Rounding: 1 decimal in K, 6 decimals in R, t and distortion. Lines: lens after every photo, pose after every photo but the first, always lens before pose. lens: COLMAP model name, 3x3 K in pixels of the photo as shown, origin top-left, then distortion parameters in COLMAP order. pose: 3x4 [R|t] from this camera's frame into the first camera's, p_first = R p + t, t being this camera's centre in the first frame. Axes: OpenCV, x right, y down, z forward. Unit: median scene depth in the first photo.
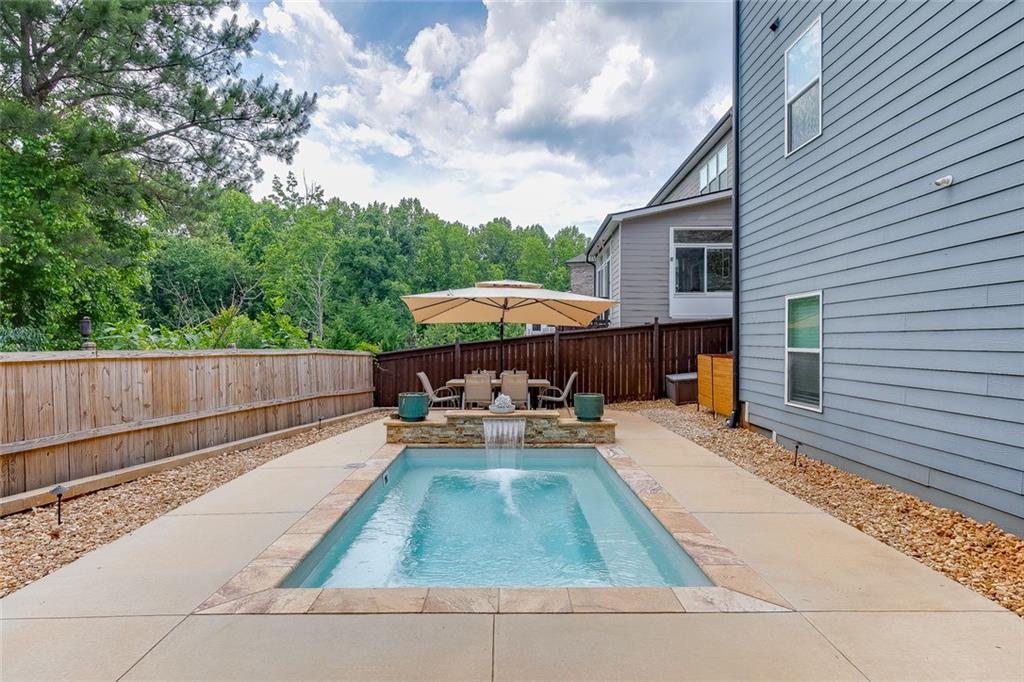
lens RADIAL K [[560.3, 0, 521.9], [0, 560.3, 331.3], [0, 0, 1]] dist [-0.003896, 0.003126]
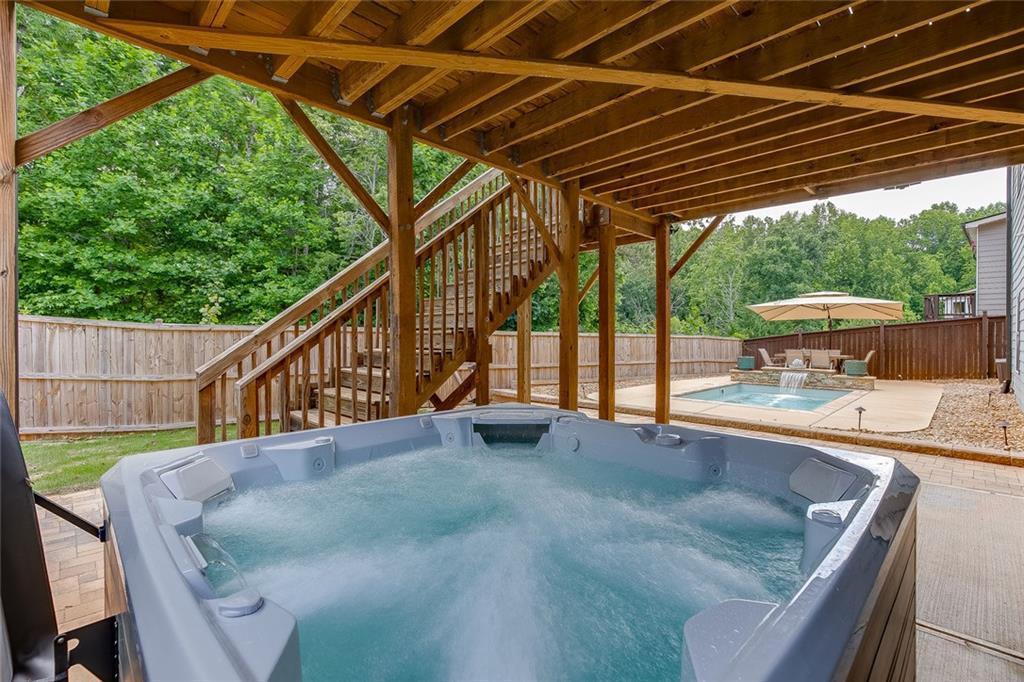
lens RADIAL K [[468.7, 0, 505.1], [0, 468.7, 337.6], [0, 0, 1]] dist [-0.016275, 0.004337]
pose [[0.683018, 0.003813, -0.730391, 0.313822], [0.010206, 0.999839, 0.014764, 0.008314], [0.730330, -0.017538, 0.682869, -0.538985]]
